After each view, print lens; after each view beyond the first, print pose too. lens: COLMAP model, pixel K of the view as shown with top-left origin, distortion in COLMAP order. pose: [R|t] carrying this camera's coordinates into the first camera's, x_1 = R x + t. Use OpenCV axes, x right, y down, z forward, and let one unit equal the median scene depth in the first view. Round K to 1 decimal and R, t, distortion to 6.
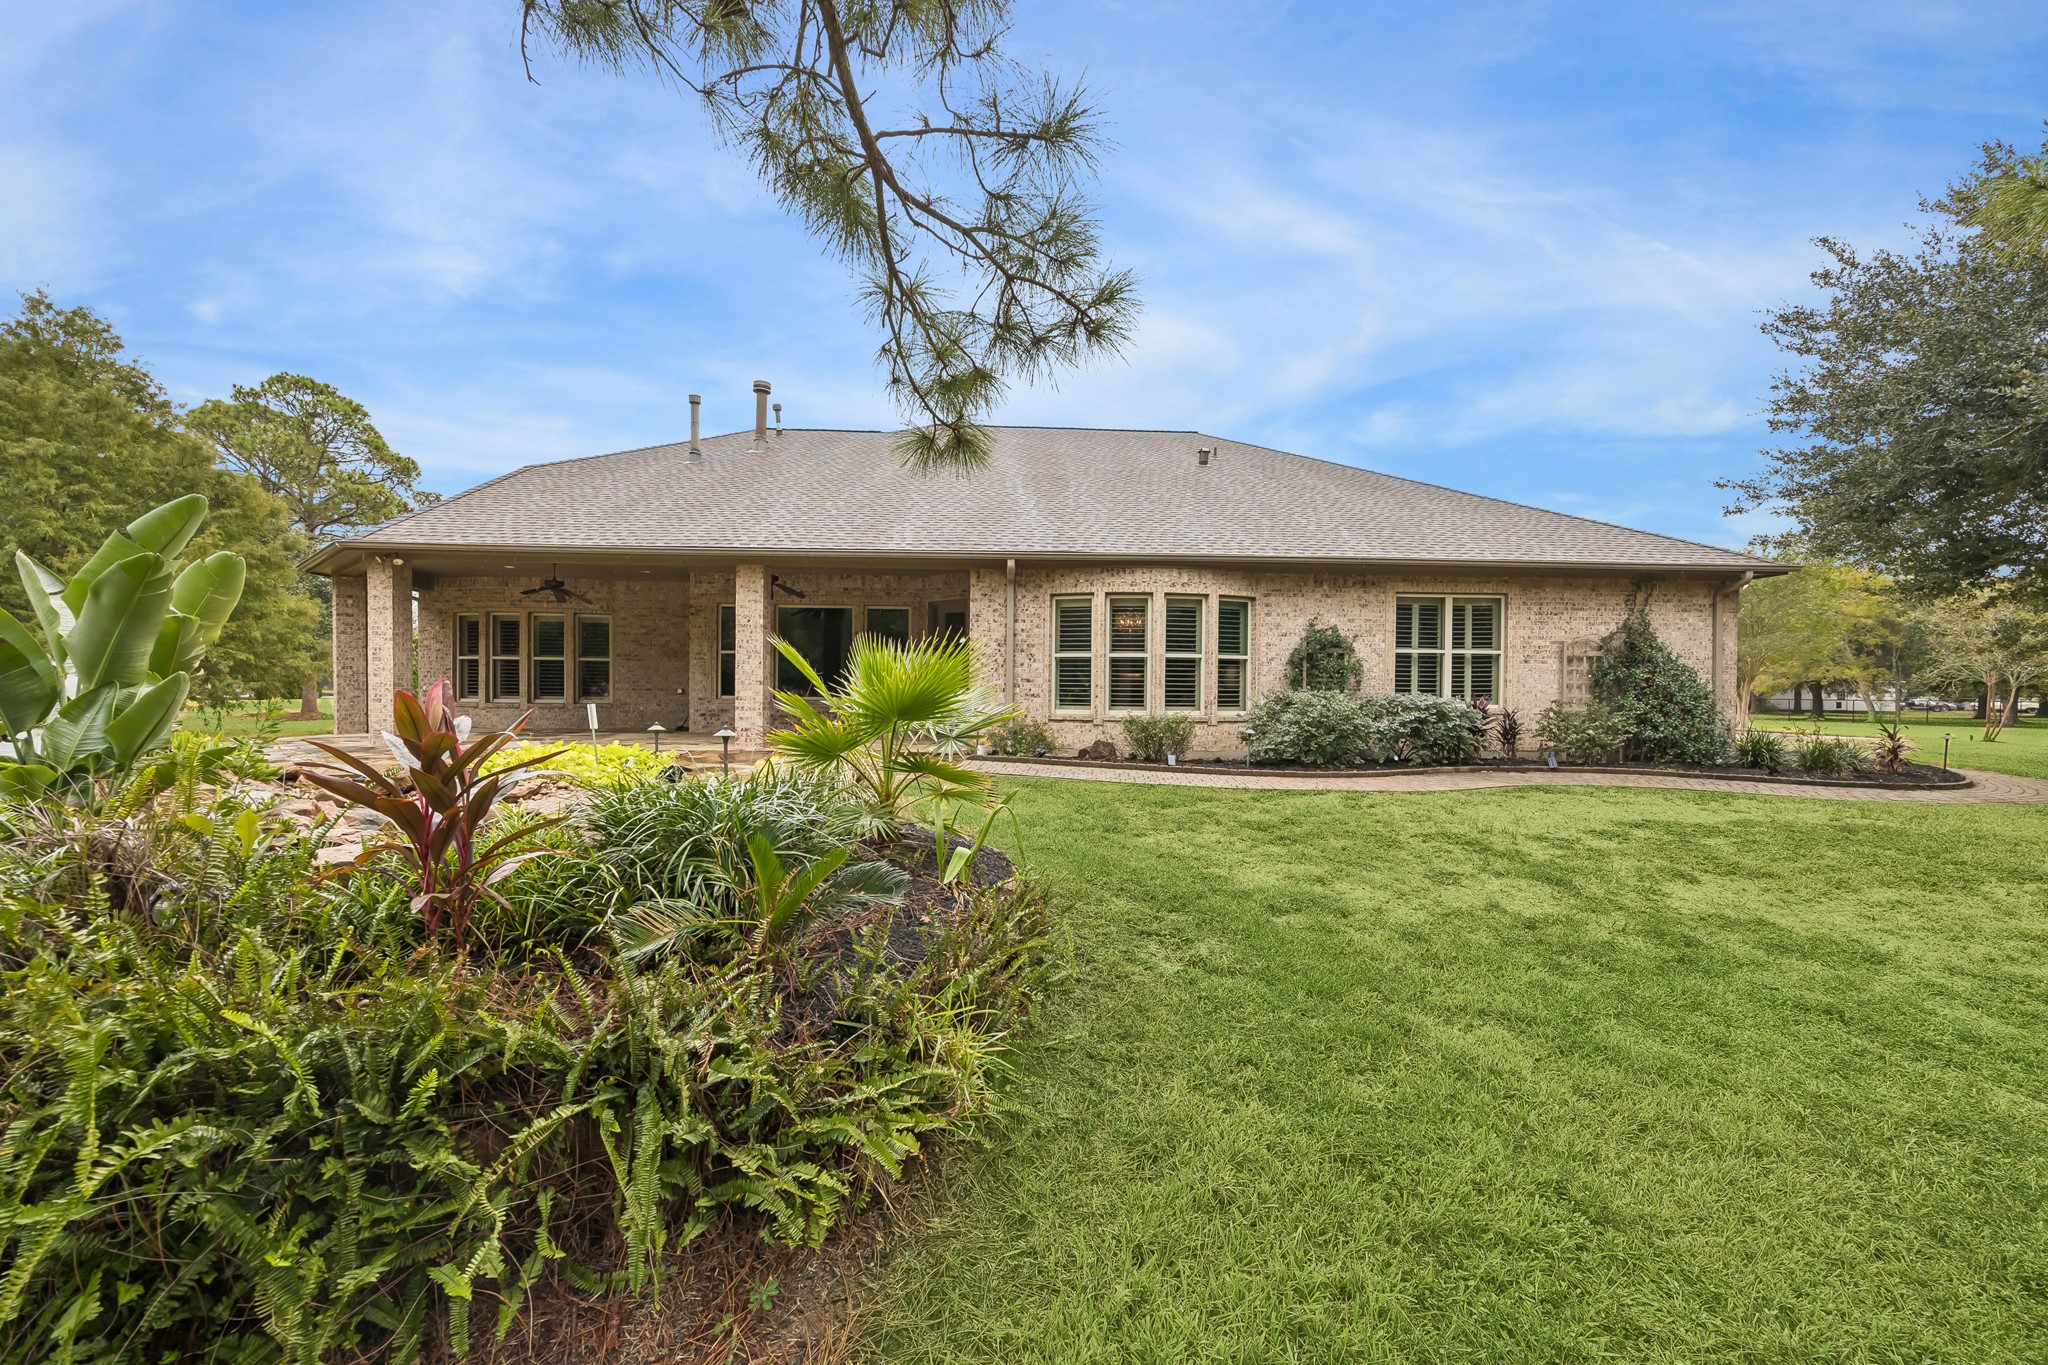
lens RADIAL K [[805.8, 0, 1025.1], [0, 805.8, 683.8], [0, 0, 1]] dist [-0.007839, 0.000614]
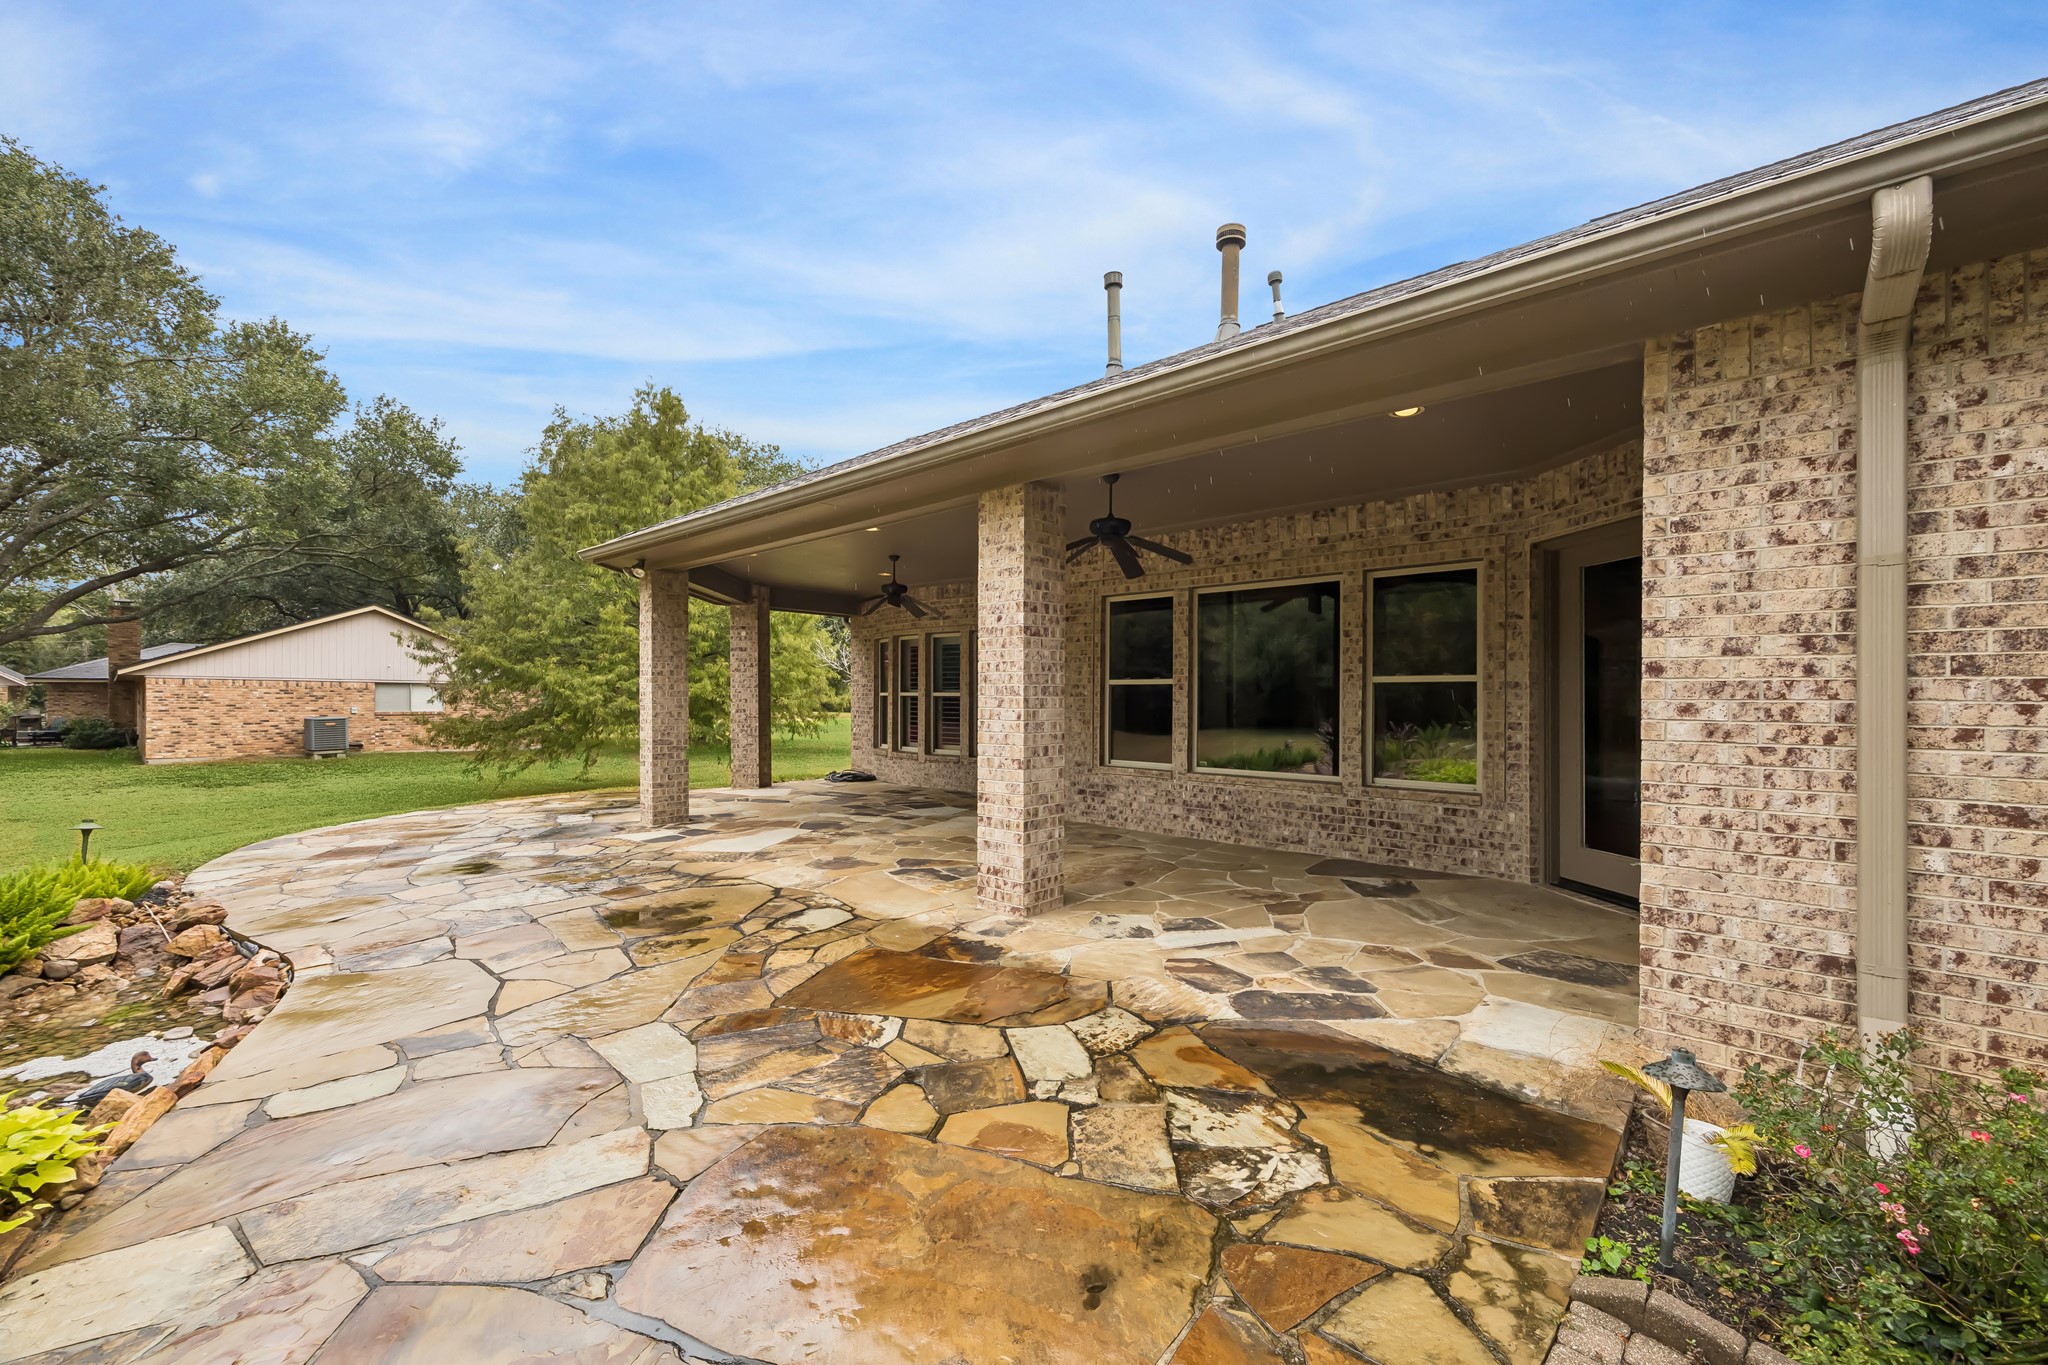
lens RADIAL K [[805.8, 0, 1023.2], [0, 805.8, 699.5], [0, 0, 1]] dist [-0.007839, 0.000614]
pose [[0.719138, -0.005449, -0.694846, -0.034889], [0.005600, 0.999982, -0.002047, -0.033806], [0.694845, -0.002419, 0.719155, 0.692499]]
